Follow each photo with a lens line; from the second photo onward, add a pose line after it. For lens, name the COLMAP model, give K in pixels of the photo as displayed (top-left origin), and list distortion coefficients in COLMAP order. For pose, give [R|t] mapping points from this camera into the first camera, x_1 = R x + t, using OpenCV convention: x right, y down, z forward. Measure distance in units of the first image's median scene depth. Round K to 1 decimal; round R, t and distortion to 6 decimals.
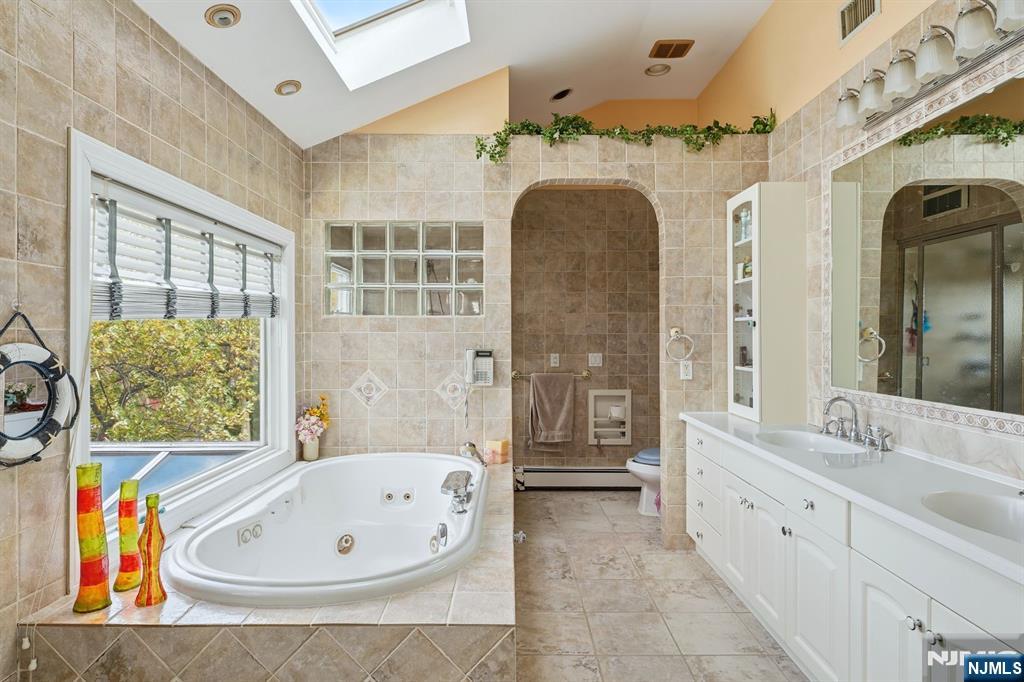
lens RADIAL K [[470.8, 0, 512.9], [0, 470.8, 339.3], [0, 0, 1]] dist [-0.003271, 0.000264]
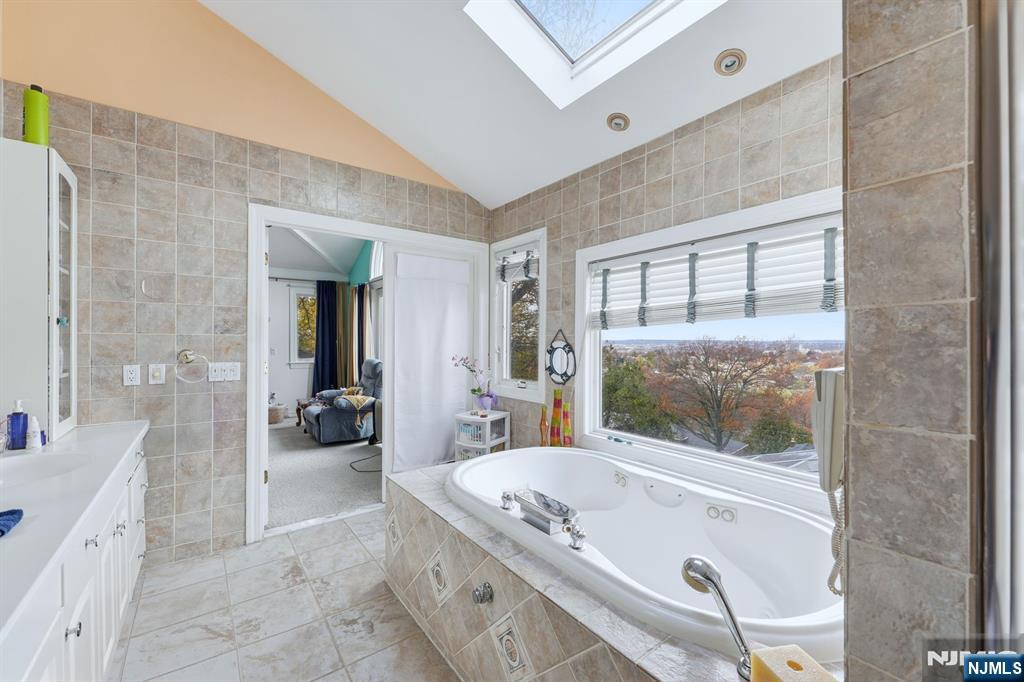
lens RADIAL K [[424.7, 0, 507.3], [0, 424.7, 339.7], [0, 0, 1]] dist [0.001603, 0.000084]
pose [[-0.796266, -0.004248, -0.604931, 0.508250], [-0.005546, 0.999985, 0.000277, 0.002474], [0.604921, 0.003576, -0.796278, 1.988041]]
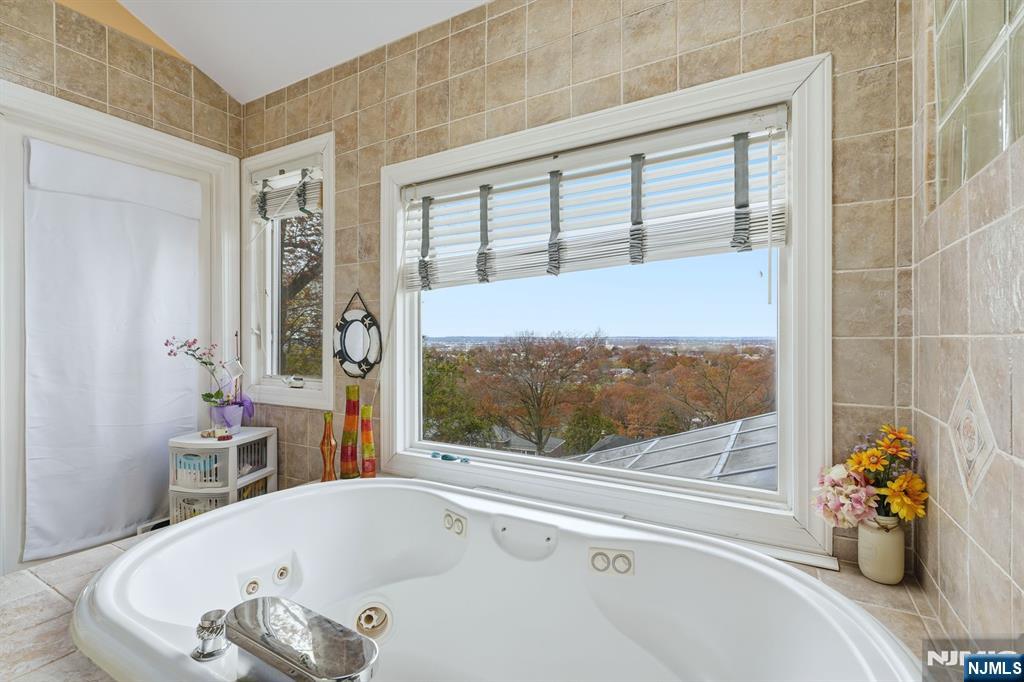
lens RADIAL K [[470.8, 0, 503.3], [0, 470.8, 341.2], [0, 0, 1]] dist [-0.003271, 0.000264]
pose [[-0.501336, 0.003965, -0.865243, 0.146282], [0.001708, 0.999992, 0.003593, 0.086703], [0.865251, 0.000323, -0.501339, 1.671941]]
